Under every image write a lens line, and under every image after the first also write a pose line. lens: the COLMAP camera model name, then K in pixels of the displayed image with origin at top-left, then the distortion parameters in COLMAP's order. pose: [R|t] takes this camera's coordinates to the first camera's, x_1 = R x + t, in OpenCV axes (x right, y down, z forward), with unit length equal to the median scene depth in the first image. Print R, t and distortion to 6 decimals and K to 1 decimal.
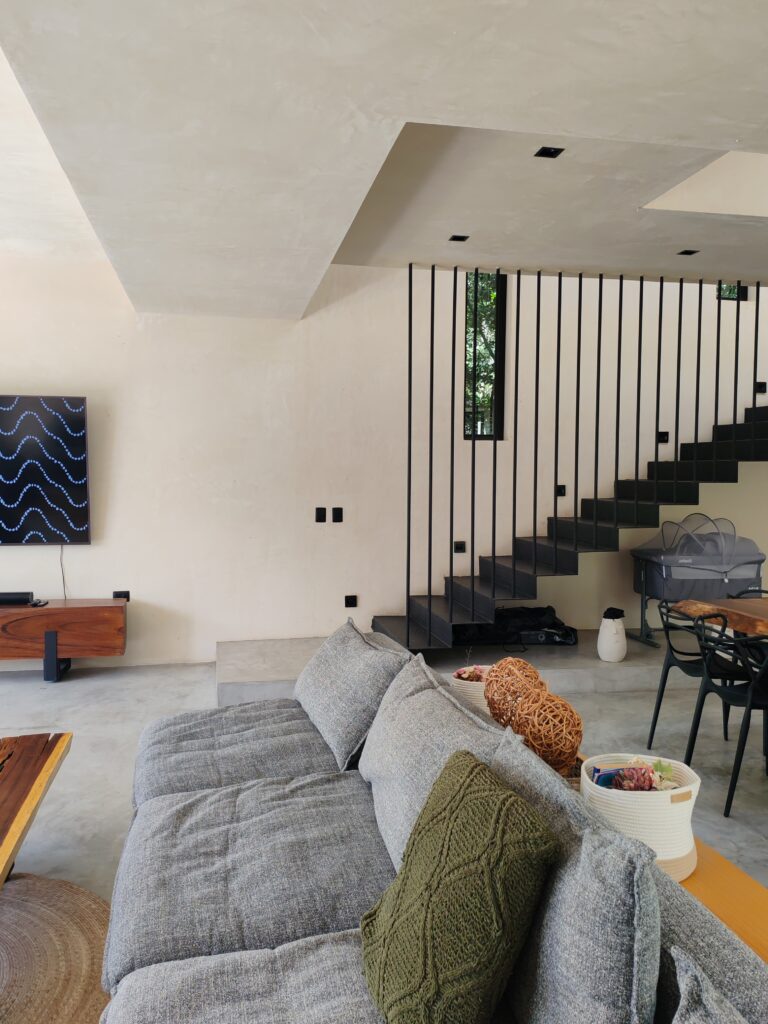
lens RADIAL K [[807.4, 0, 384.7], [0, 807.4, 509.7], [0, 0, 1]] dist [0.097430, -0.140316]
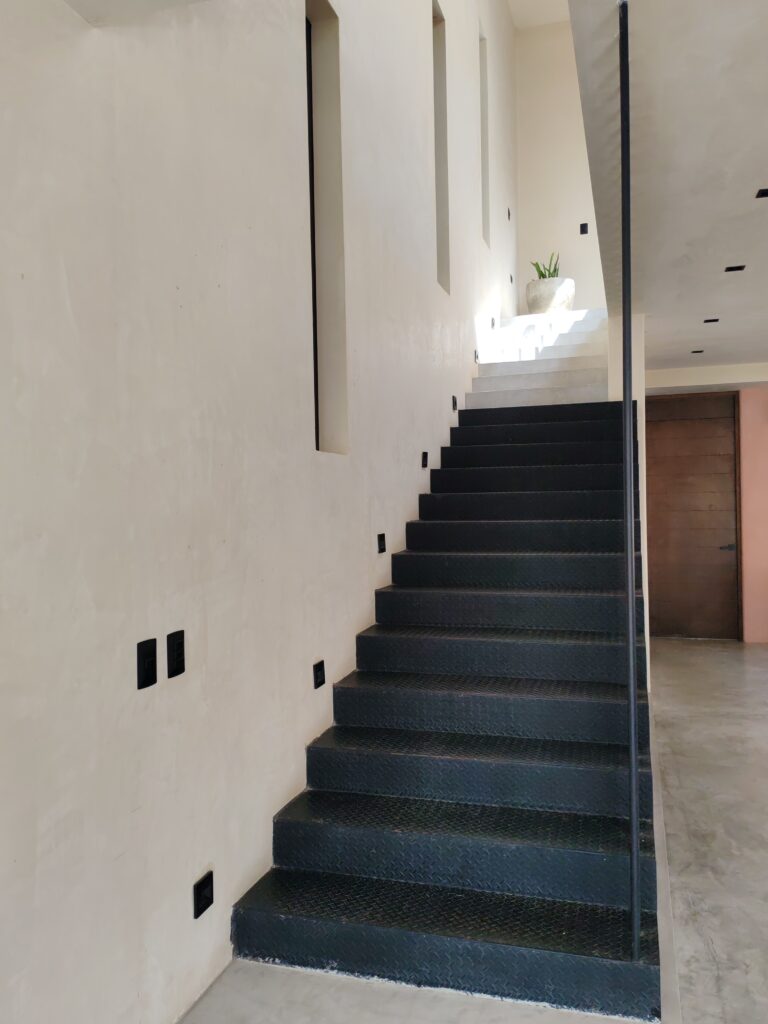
lens RADIAL K [[807.4, 0, 384.7], [0, 807.4, 509.7], [0, 0, 1]] dist [0.097430, -0.140316]
pose [[0.477834, -0.025500, 0.878080, -0.362025], [0.061068, 0.998125, -0.004246, -0.054173], [-0.876325, 0.055651, 0.478495, 0.867672]]
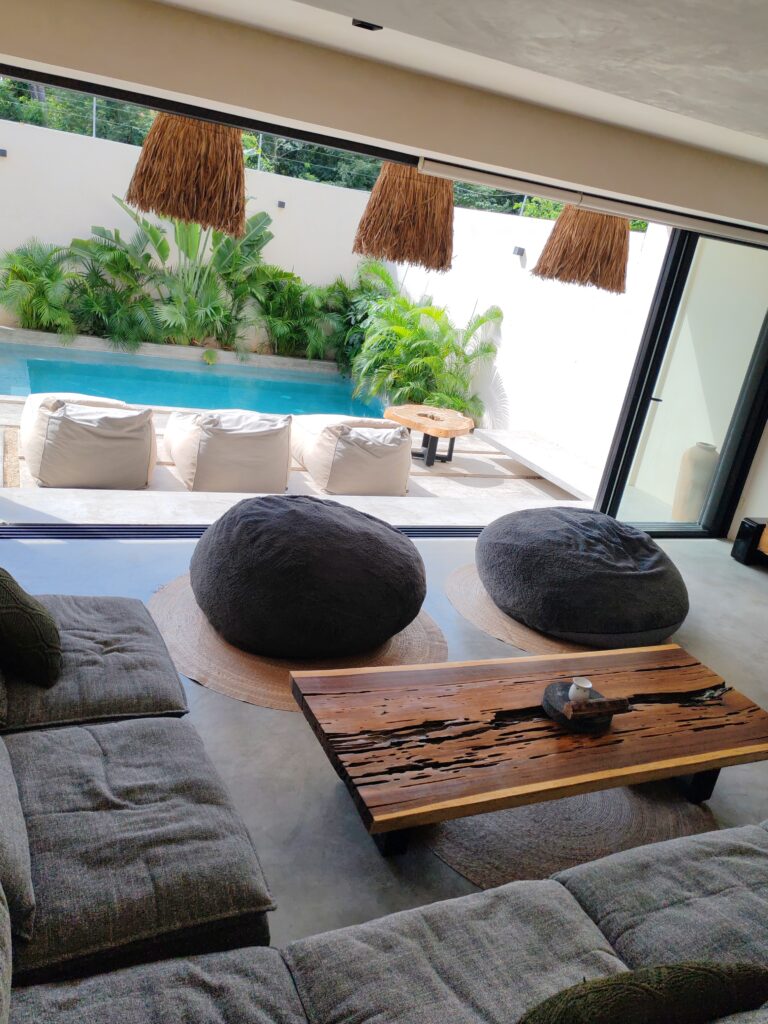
lens RADIAL K [[807.4, 0, 384.7], [0, 807.4, 509.7], [0, 0, 1]] dist [0.097430, -0.140316]
pose [[0.208490, 0.358896, -0.909794, 0.231000], [-0.210578, 0.924892, 0.316595, -0.145124], [0.955086, 0.125576, 0.268406, 0.070040]]
